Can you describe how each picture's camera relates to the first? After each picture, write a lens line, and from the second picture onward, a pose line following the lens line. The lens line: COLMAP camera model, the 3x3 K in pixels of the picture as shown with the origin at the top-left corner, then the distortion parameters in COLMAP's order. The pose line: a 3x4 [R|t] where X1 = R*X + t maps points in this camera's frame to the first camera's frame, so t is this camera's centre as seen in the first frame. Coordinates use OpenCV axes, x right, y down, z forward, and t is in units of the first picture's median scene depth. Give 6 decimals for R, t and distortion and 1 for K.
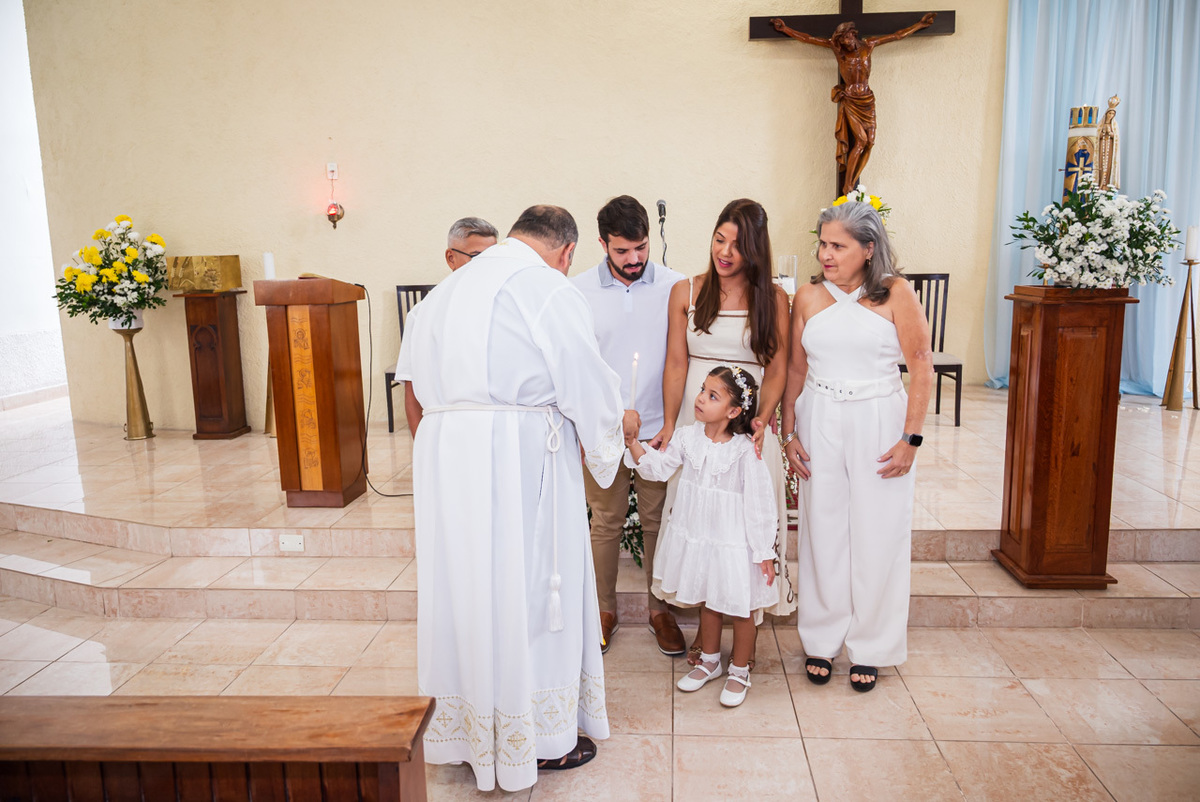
lens RADIAL K [[816.0, 0, 610.3], [0, 816.0, 372.3], [0, 0, 1]] dist [-0.004191, -0.003675]
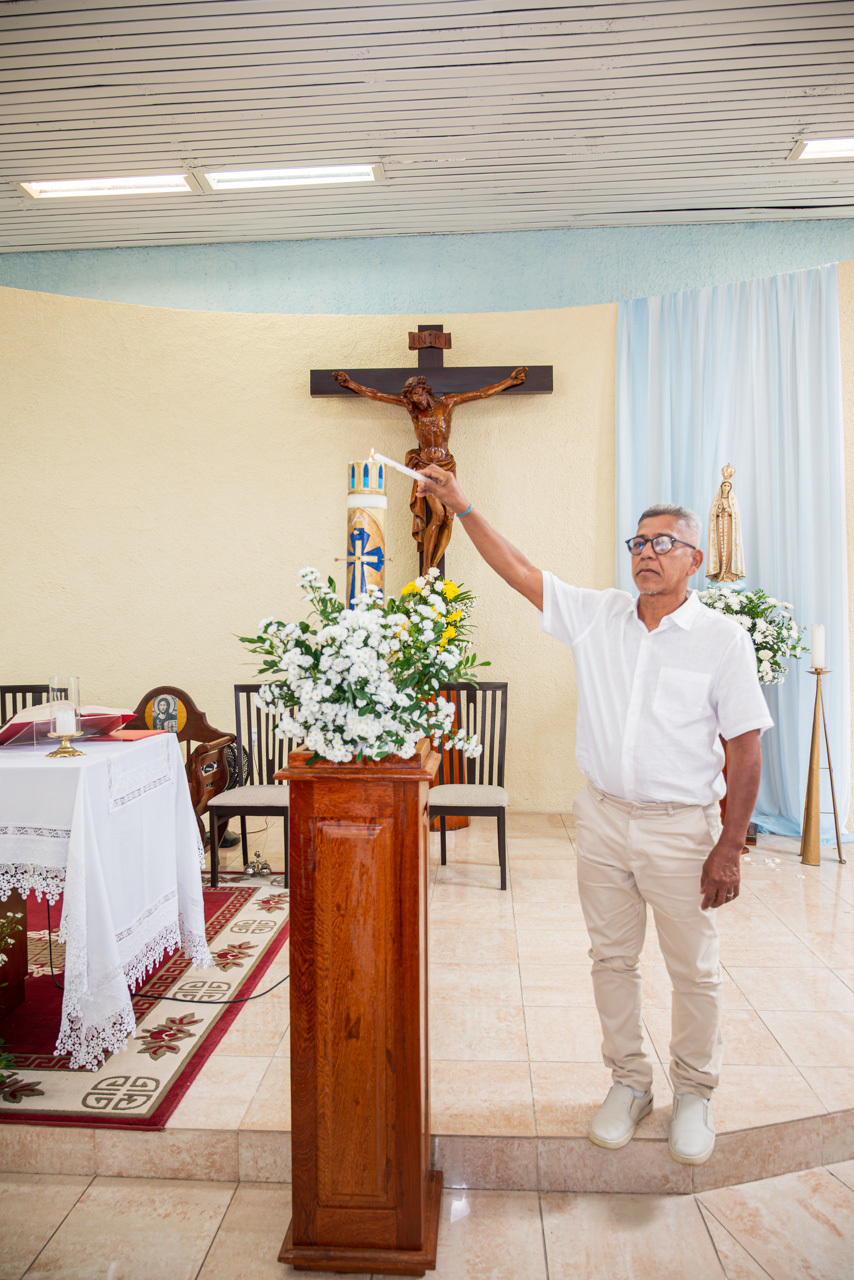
lens RADIAL K [[862.4, 0, 416.4], [0, 862.4, 635.4], [0, 0, 1]] dist [-0.018004, 0.012567]
pose [[0.999855, 0.012386, 0.011703, 0.283713], [-0.010675, 0.990594, -0.136417, -0.046982], [-0.013283, 0.136273, 0.990582, 0.163850]]
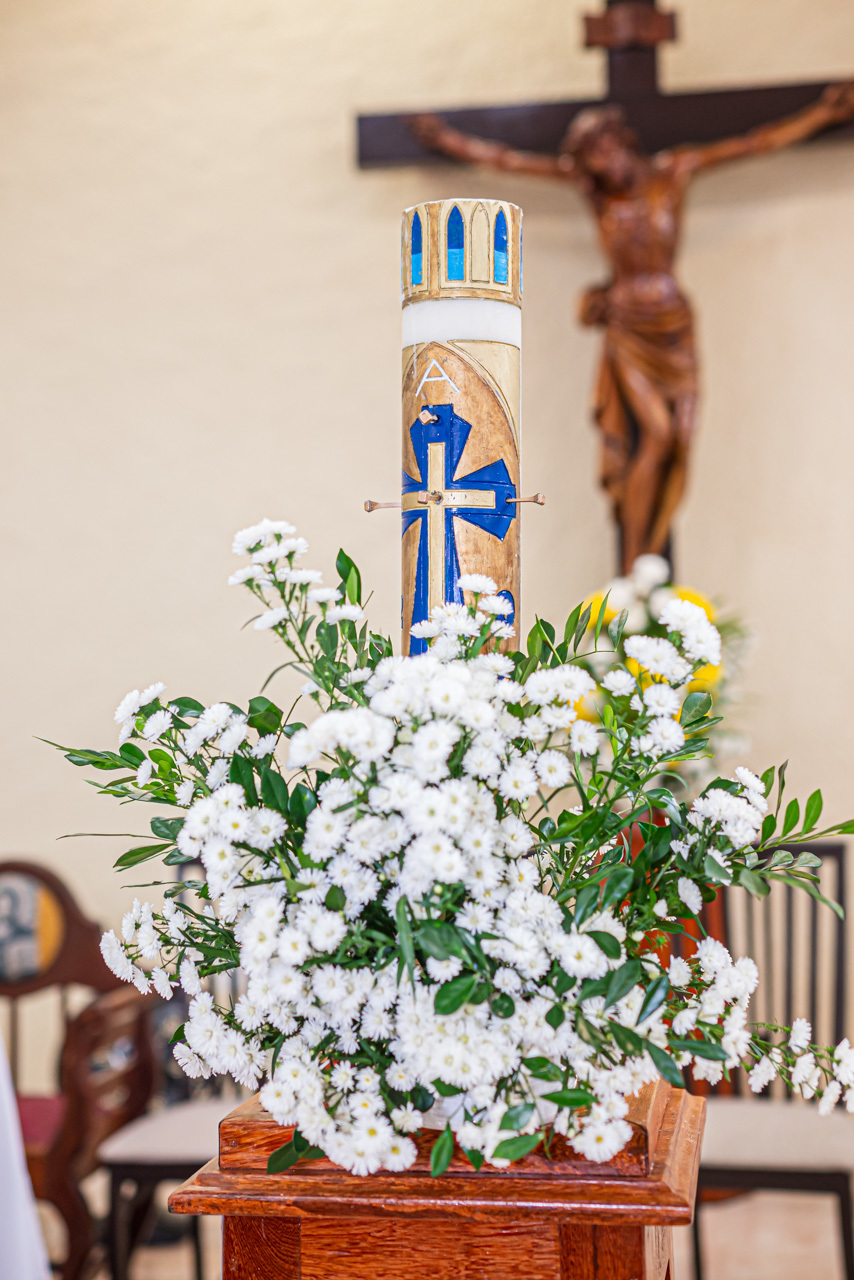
lens RADIAL K [[1825.2, 0, 414.7], [0, 1825.2, 608.7], [0, 0, 1]] dist [0.030218, 0.000000]
pose [[0.995585, -0.008738, -0.093458, 0.283370], [-0.009745, 0.980655, -0.195501, -0.062085], [0.093358, 0.195549, 0.976240, 0.260658]]
